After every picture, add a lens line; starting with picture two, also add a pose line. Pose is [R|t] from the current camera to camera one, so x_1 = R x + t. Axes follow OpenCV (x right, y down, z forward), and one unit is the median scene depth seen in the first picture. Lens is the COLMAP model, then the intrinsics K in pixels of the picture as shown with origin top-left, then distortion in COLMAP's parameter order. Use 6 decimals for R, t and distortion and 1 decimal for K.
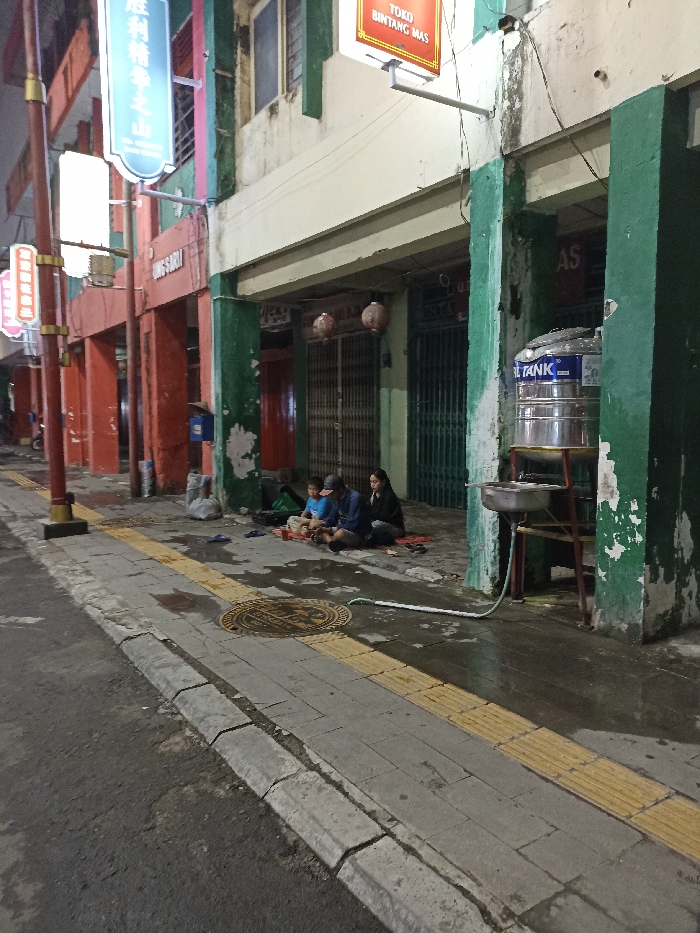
lens RADIAL K [[691.1, 0, 348.2], [0, 691.1, 470.5], [0, 0, 1]] dist [0.026762, -0.002599]
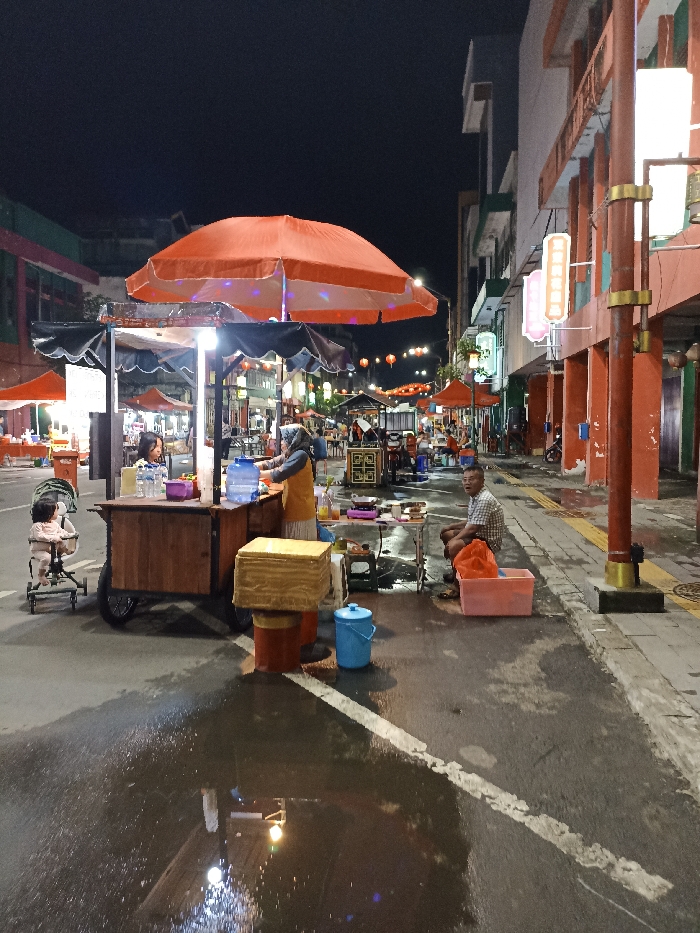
lens RADIAL K [[691.1, 0, 348.2], [0, 691.1, 464.0], [0, 0, 1]] dist [0.026762, -0.002599]
pose [[0.771603, 0.032352, -0.635281, -0.157741], [-0.046484, 0.998903, -0.005588, -0.022512], [0.634403, 0.033842, 0.772261, 0.251873]]
